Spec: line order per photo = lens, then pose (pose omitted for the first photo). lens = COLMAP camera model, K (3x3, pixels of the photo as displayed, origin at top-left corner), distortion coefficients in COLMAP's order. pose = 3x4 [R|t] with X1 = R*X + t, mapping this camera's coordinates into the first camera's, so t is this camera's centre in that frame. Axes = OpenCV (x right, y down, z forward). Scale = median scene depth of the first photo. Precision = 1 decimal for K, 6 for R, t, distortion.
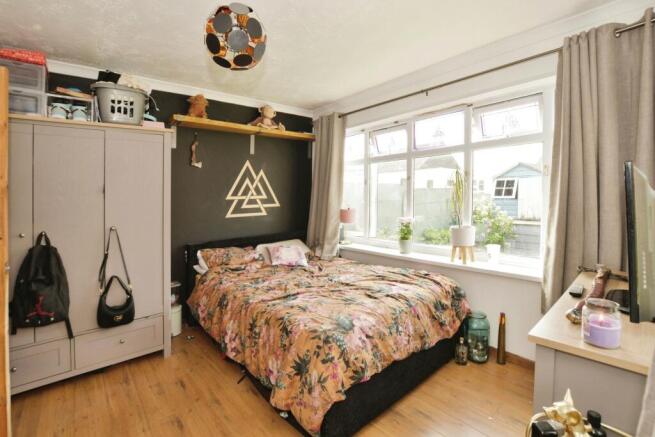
lens RADIAL K [[295.1, 0, 328.7], [0, 295.1, 191.6], [0, 0, 1]] dist [-0.001511, 0.000112]
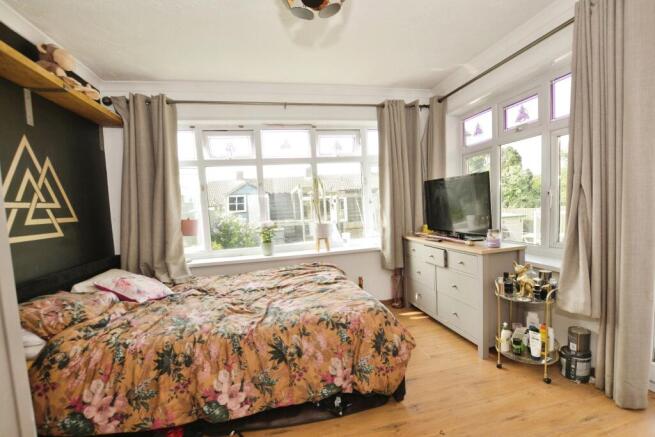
lens RADIAL K [[289.3, 0, 328.1], [0, 289.3, 218.8], [0, 0, 1]] dist [-0.001948, 0.000627]
pose [[0.497377, -0.048616, 0.866171, -0.462062], [0.037169, 0.998706, 0.034711, 0.045613], [-0.866738, 0.014930, 0.498540, 0.273333]]
